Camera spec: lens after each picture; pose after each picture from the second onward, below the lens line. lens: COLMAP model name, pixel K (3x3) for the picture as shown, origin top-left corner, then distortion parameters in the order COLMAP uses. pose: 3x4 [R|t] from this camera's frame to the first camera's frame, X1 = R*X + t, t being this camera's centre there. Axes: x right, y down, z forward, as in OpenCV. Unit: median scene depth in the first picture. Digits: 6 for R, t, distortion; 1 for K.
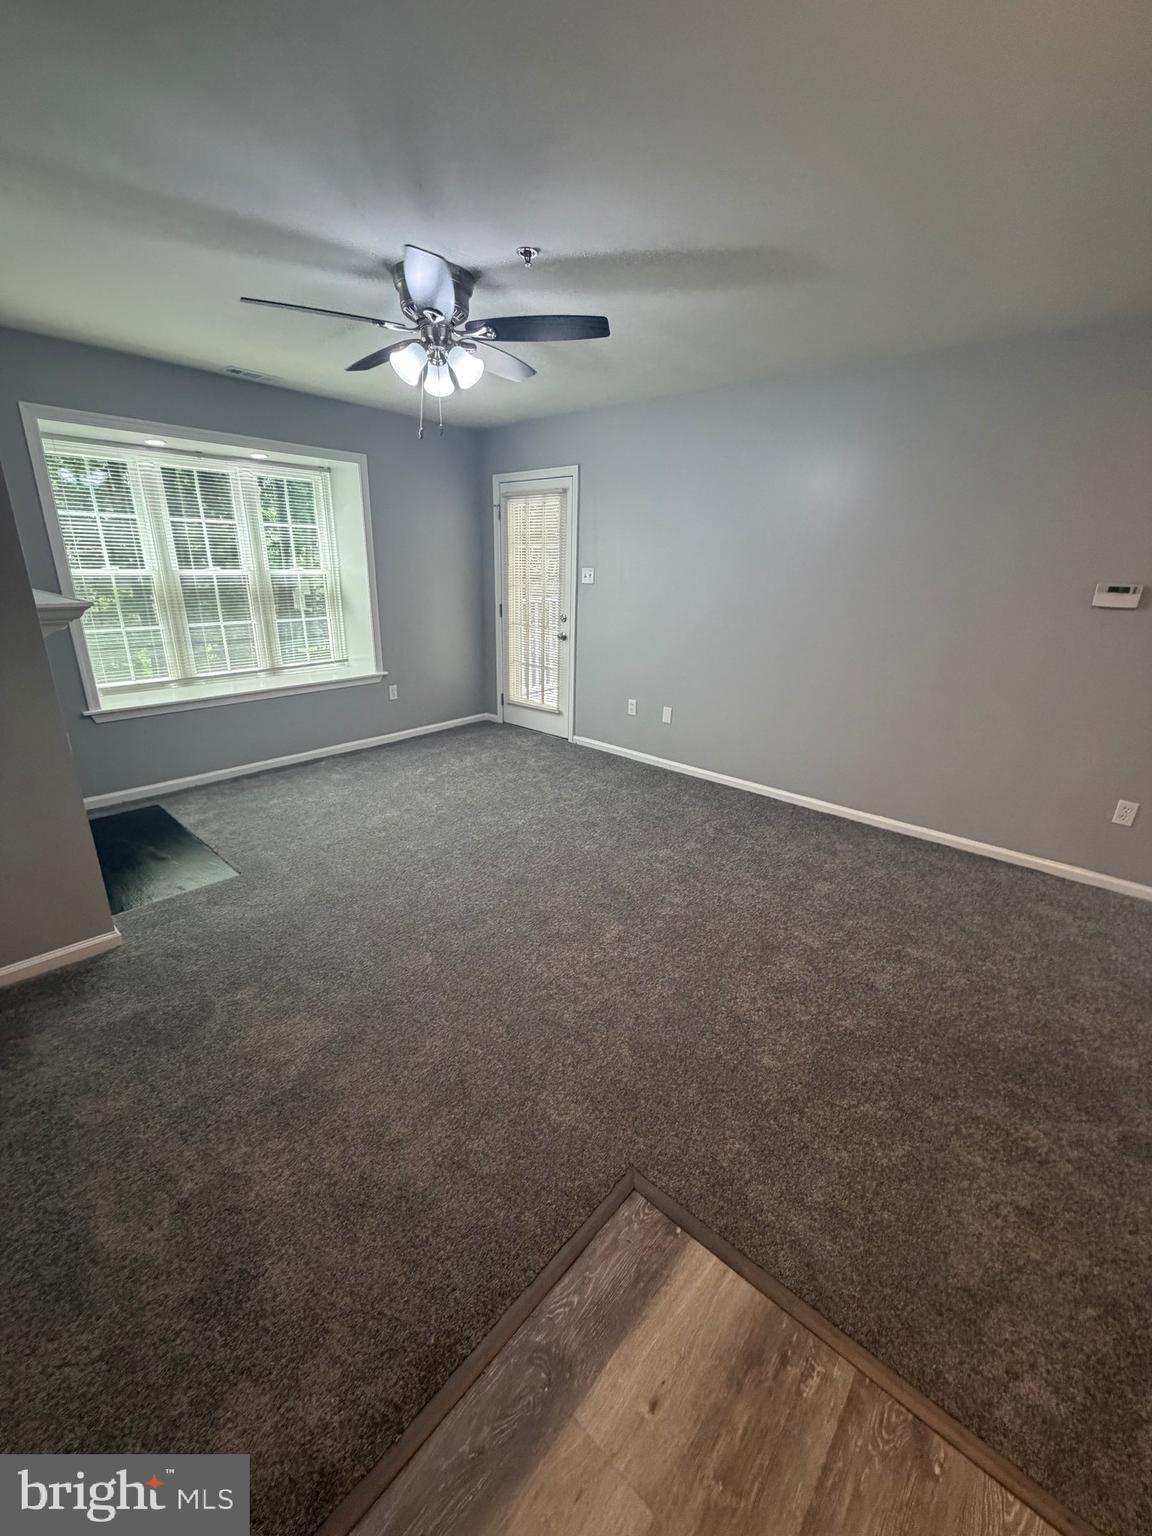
lens RADIAL K [[616.5, 0, 565.7], [0, 616.5, 772.1], [0, 0, 1]] dist [0.002228, 0.001385]
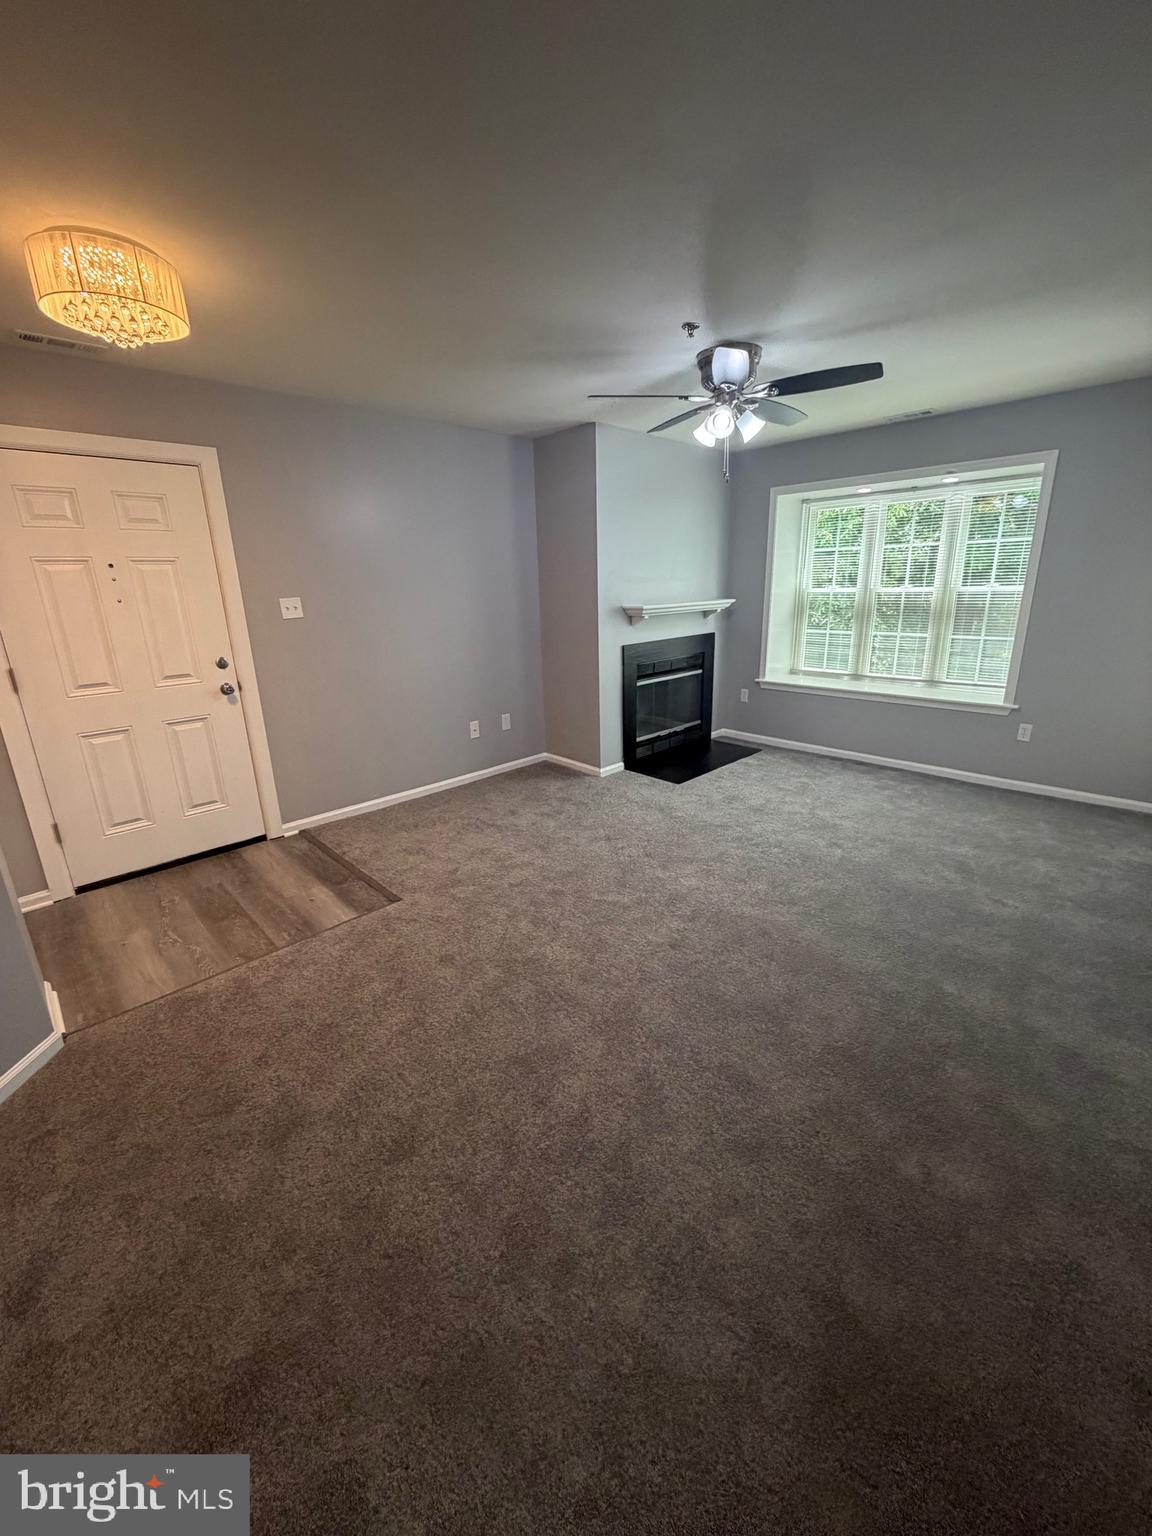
lens RADIAL K [[616.5, 0, 570.4], [0, 616.5, 762.4], [0, 0, 1]] dist [0.002228, 0.001385]
pose [[-0.064401, 0.263933, -0.962389, 0.669631], [-0.311376, 0.910928, 0.270656, -0.150680], [0.948102, 0.317095, 0.023517, 0.496584]]
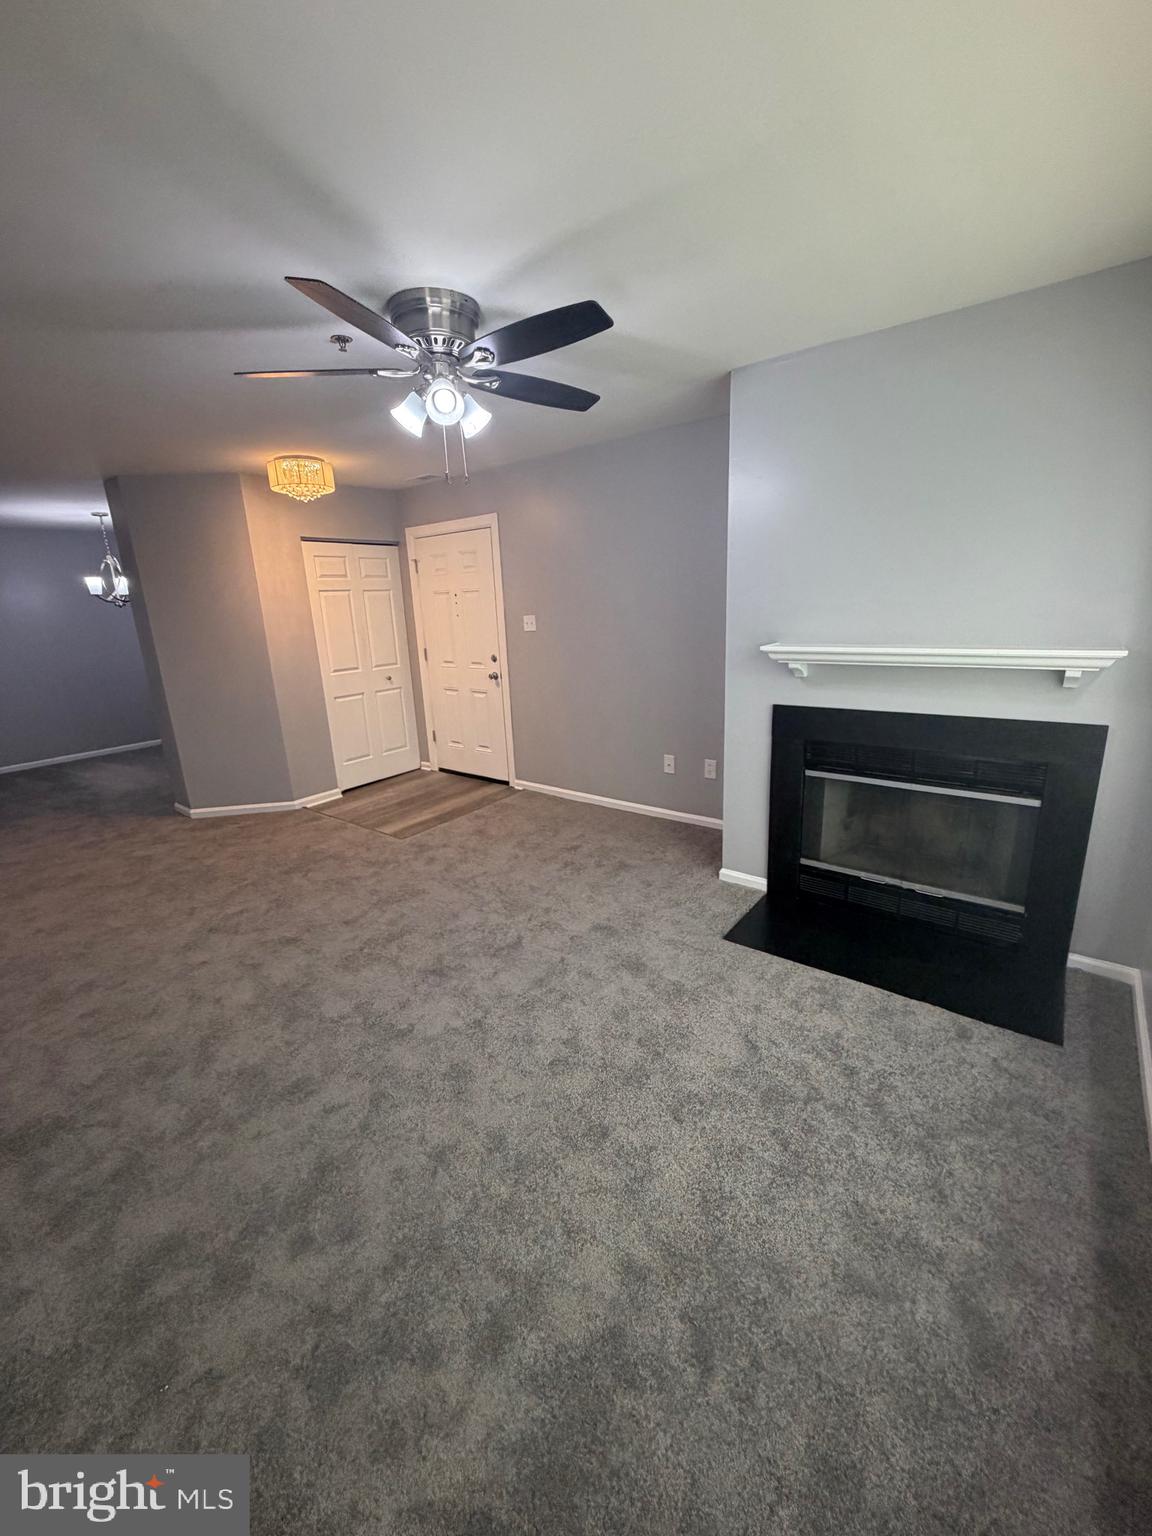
lens RADIAL K [[616.5, 0, 585.4], [0, 616.5, 761.2], [0, 0, 1]] dist [0.002228, 0.001385]
pose [[-0.996918, 0.039765, -0.067620, -0.189492], [-0.005178, 0.826761, 0.562530, -0.412705], [0.078275, 0.561146, -0.824007, 1.142767]]
